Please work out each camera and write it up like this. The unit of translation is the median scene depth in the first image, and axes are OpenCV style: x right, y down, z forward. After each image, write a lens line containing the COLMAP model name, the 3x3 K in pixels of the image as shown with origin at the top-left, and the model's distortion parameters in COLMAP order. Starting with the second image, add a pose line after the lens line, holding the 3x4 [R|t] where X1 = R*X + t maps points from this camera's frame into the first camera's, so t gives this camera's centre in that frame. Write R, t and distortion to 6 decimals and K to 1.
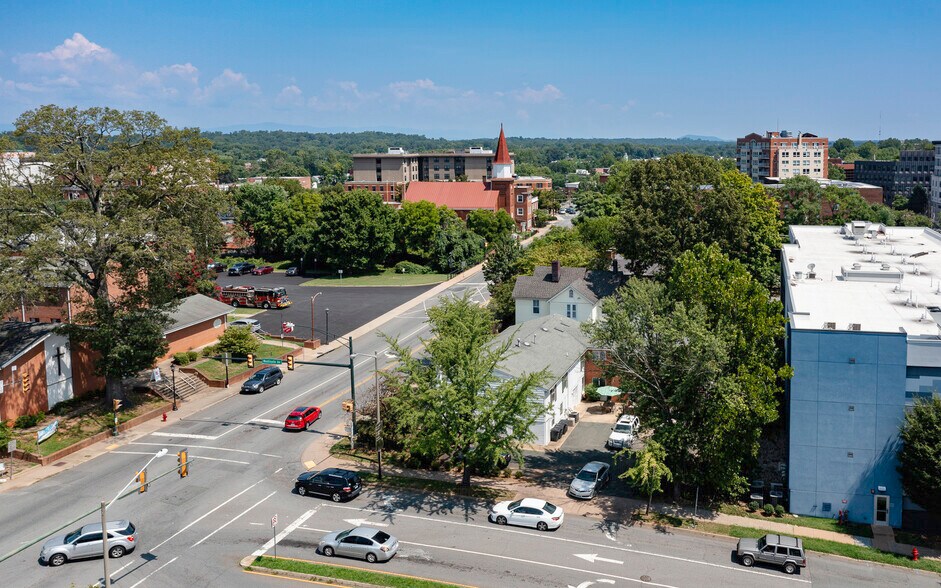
lens RADIAL K [[825.4, 0, 553.1], [0, 825.4, 293.1], [0, 0, 1]] dist [0.002244, 0.010711]
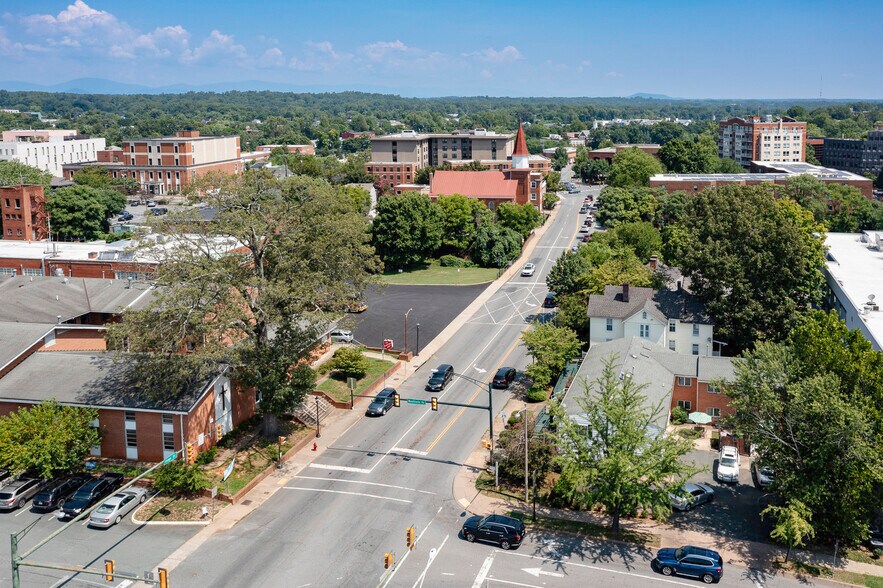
lens RADIAL K [[757.9, 0, 503.8], [0, 757.9, 244.8], [0, 0, 1]] dist [0.003345, 0.008066]
pose [[0.999914, 0.003064, -0.012783, -0.184595], [-0.002949, 0.999955, 0.009044, -0.122770], [0.012810, -0.009005, 0.999877, -0.021099]]
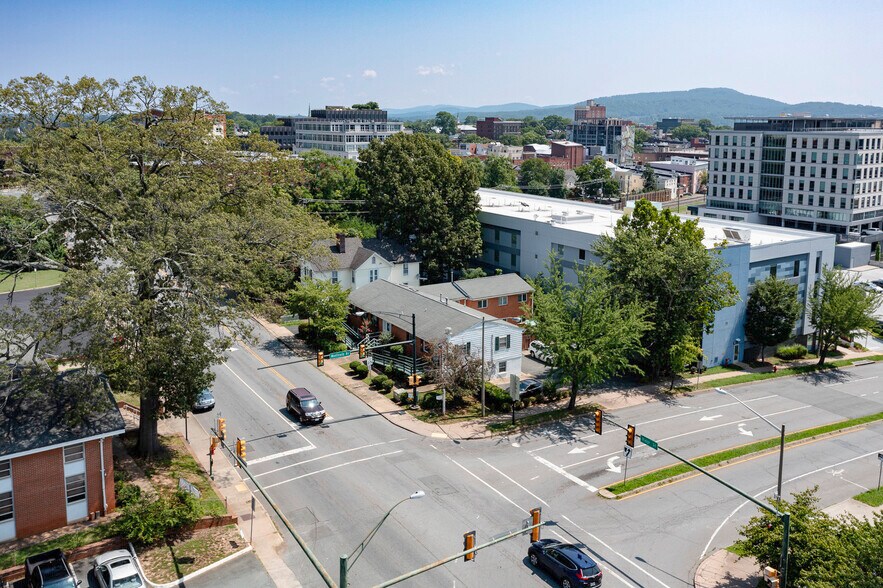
lens RADIAL K [[756.1, 0, 444.8], [0, 756.1, 277.2], [0, 0, 1]] dist [0.004014, 0.010185]
pose [[0.697493, -0.140839, 0.702615, -0.759394], [0.120741, 0.989575, 0.078500, -0.054498], [-0.706346, 0.030081, 0.707227, 0.246565]]
